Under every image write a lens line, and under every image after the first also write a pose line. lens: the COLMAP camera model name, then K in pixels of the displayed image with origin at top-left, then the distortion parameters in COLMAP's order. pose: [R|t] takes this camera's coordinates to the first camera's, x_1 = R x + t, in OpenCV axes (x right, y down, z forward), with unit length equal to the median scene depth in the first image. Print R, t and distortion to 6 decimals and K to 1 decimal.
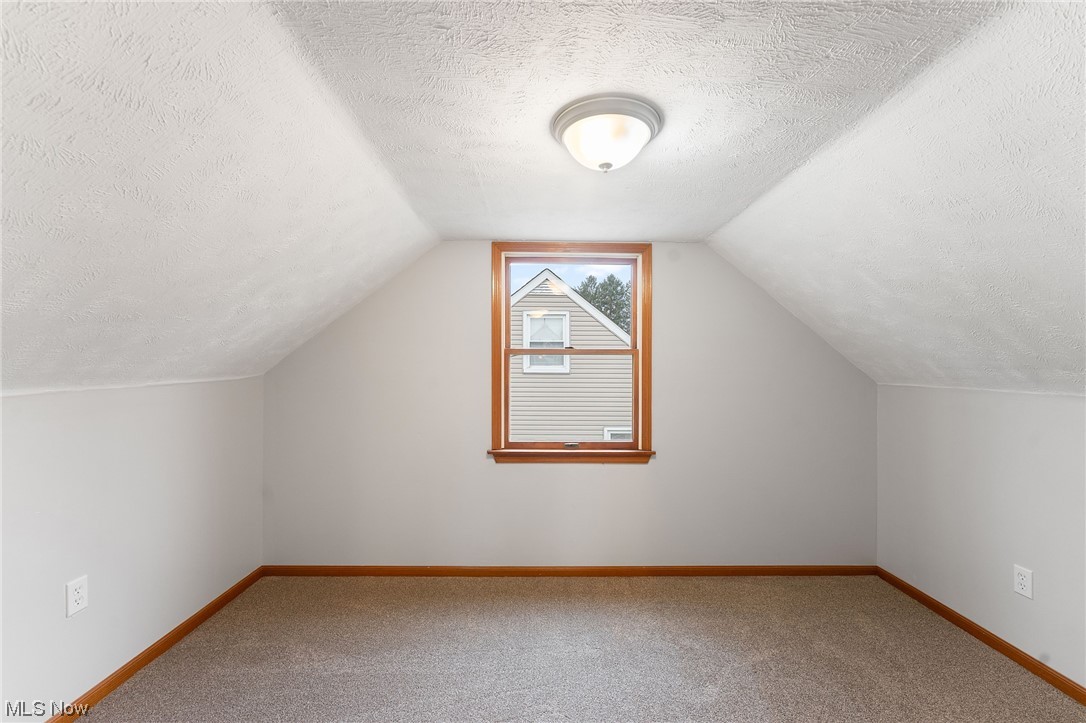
lens RADIAL K [[444.3, 0, 535.6], [0, 444.3, 356.4], [0, 0, 1]] dist [-0.002364, -0.000360]
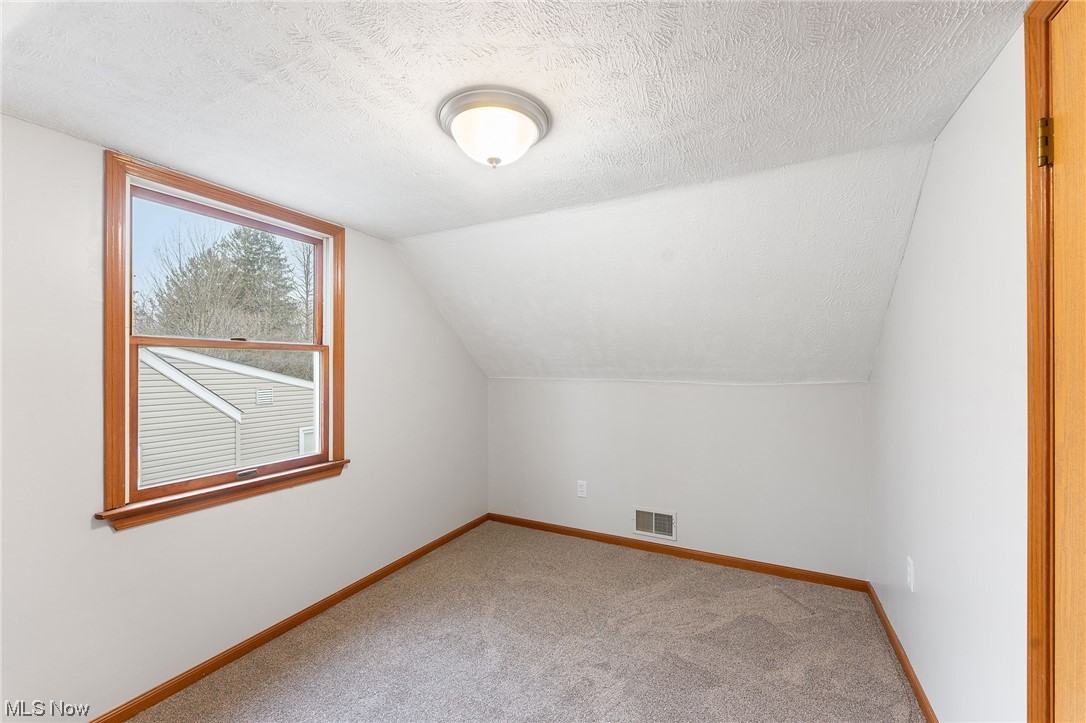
lens RADIAL K [[444.3, 0, 535.6], [0, 444.3, 356.4], [0, 0, 1]] dist [-0.002364, -0.000360]
pose [[0.463879, 0.014619, 0.885778, -0.366292], [-0.017012, 0.999826, -0.007593, 0.005075], [-0.885735, -0.011547, 0.464047, 0.252129]]
